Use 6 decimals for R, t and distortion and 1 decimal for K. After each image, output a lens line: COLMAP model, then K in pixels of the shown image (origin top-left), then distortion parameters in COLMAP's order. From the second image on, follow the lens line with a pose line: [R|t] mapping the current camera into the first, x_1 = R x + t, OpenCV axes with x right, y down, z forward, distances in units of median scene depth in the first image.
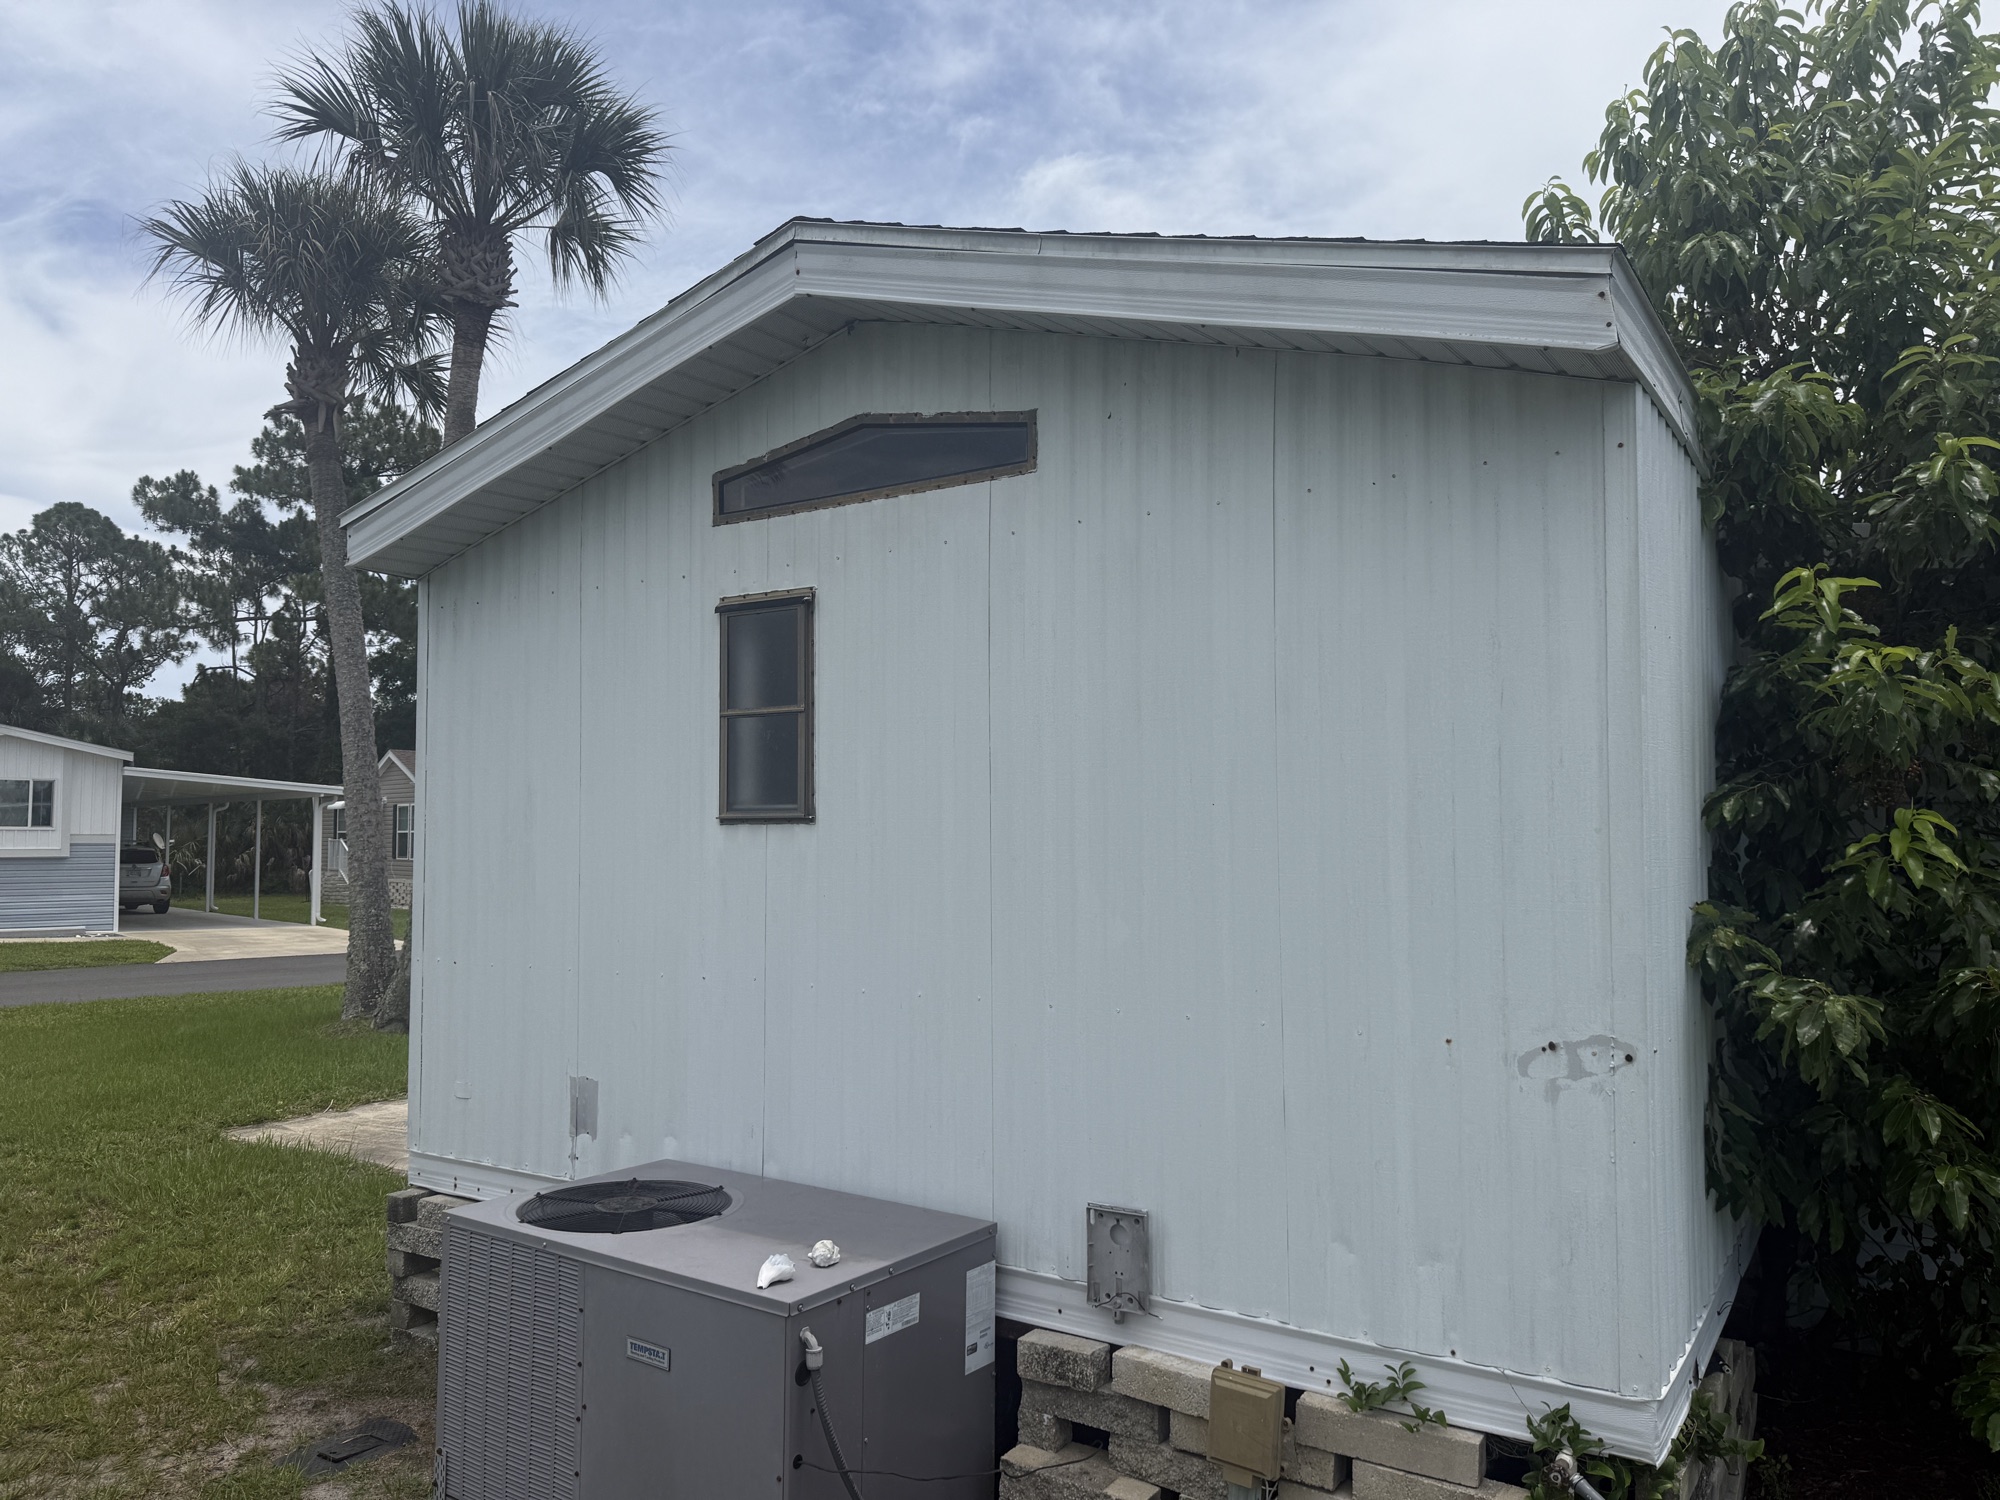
lens RADIAL K [[1399.2, 0, 999.0], [0, 1399.2, 765.3], [0, 0, 1]] dist [0.070691, -0.094117]
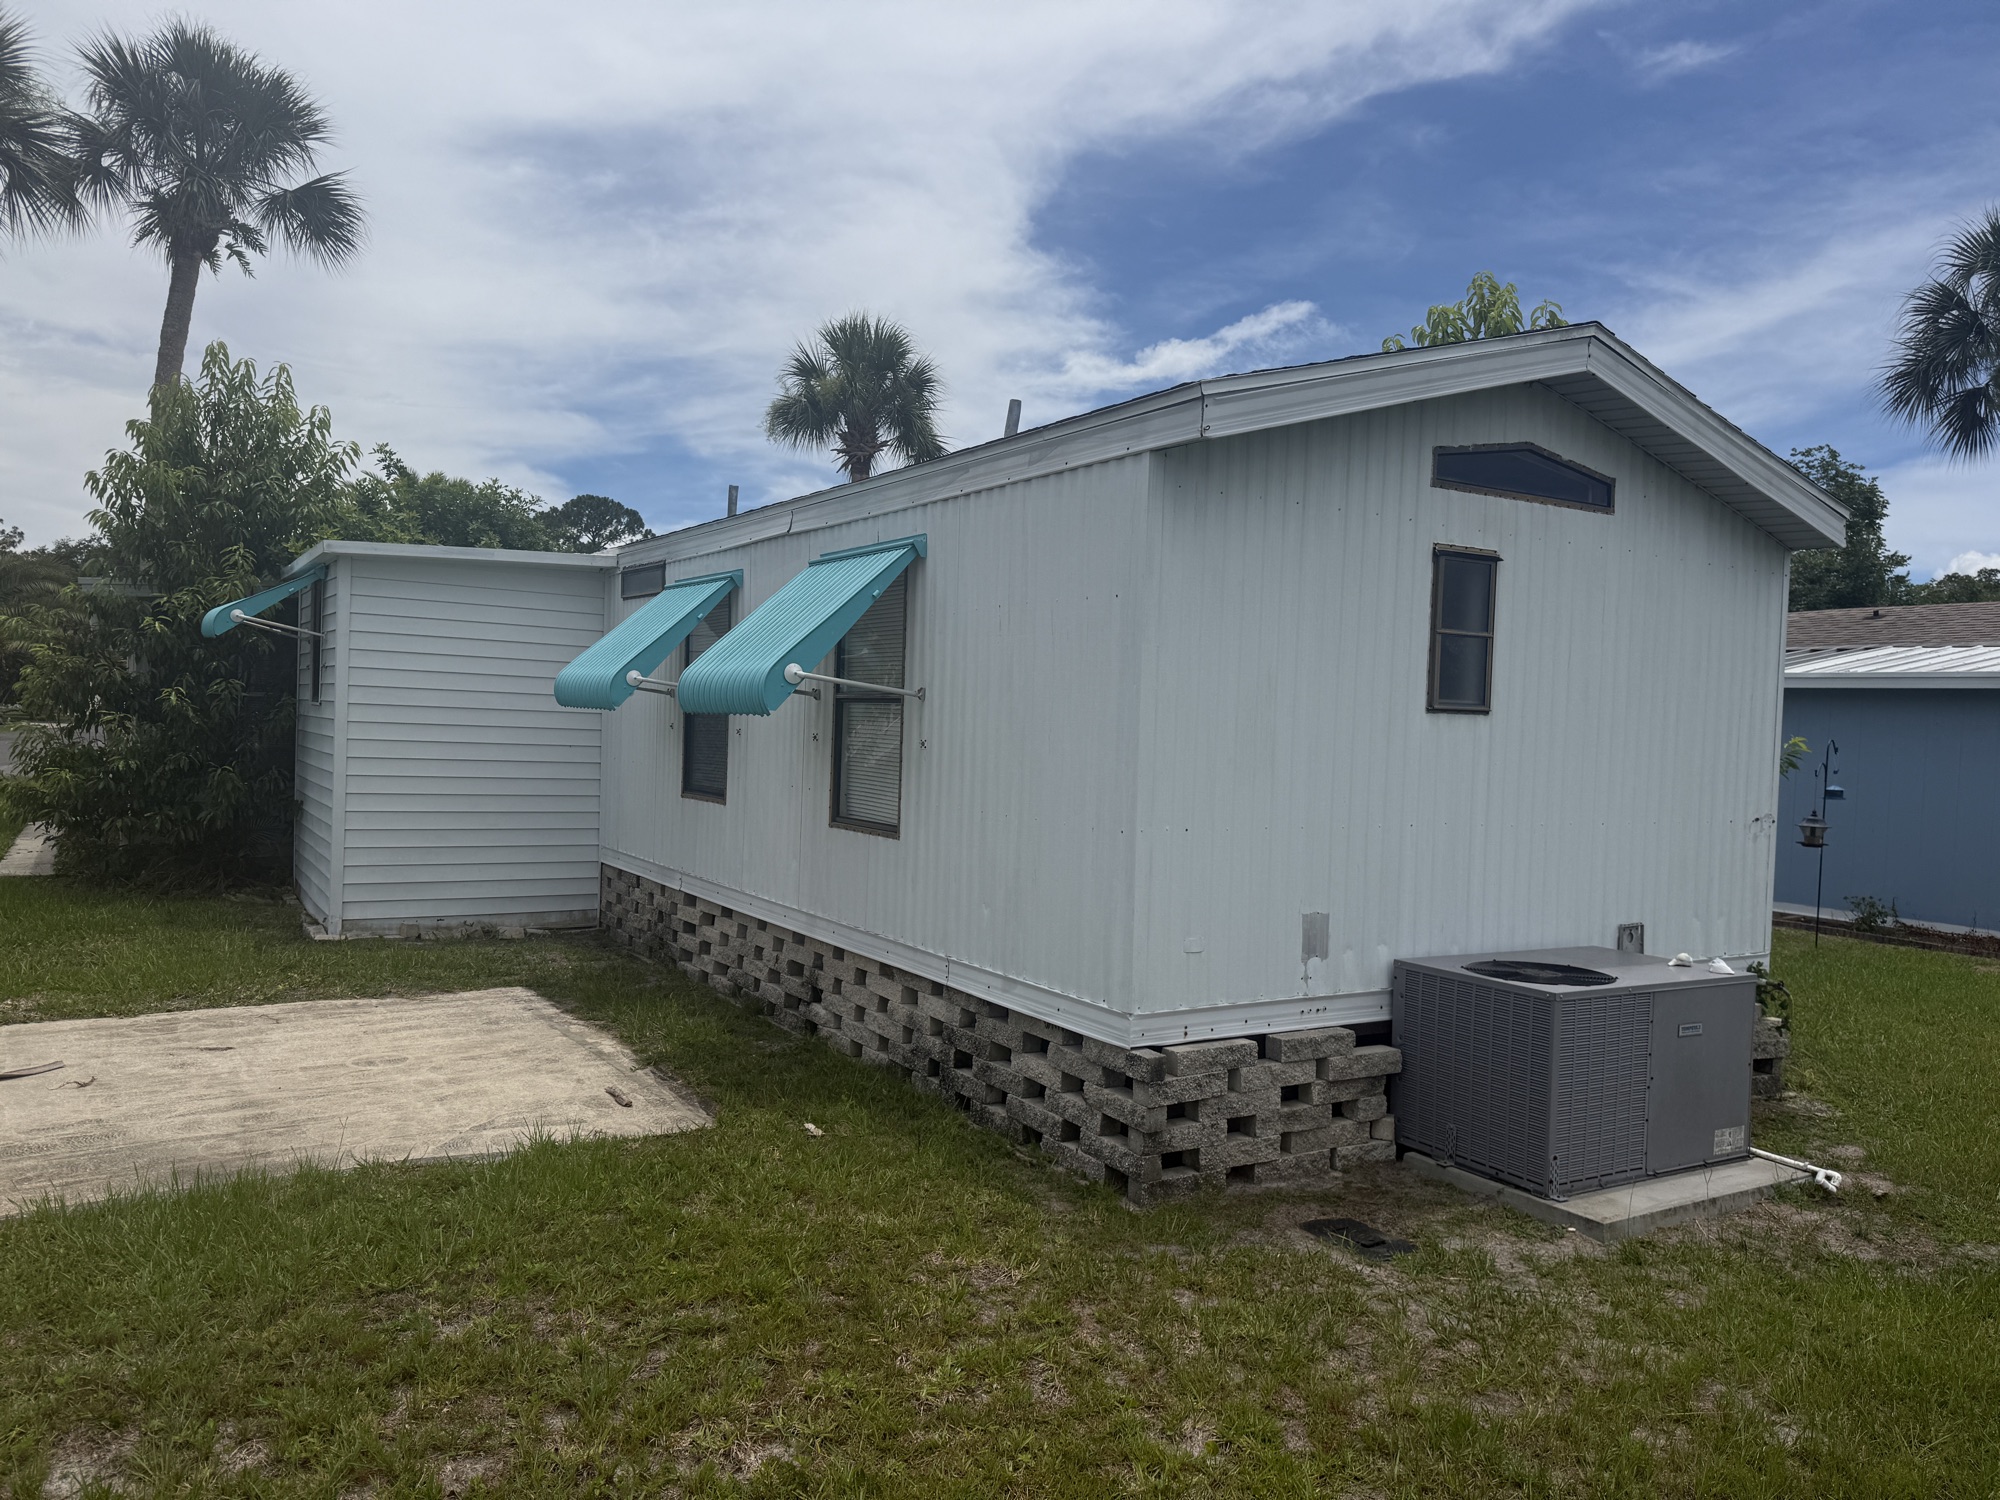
lens RADIAL K [[1399.2, 0, 1004.7], [0, 1399.2, 754.0], [0, 0, 1]] dist [0.070691, -0.094117]
pose [[0.422613, -0.018000, 0.906131, -1.635529], [-0.085194, 0.994587, 0.059491, 0.037051], [-0.902297, -0.102338, 0.418792, 0.807116]]
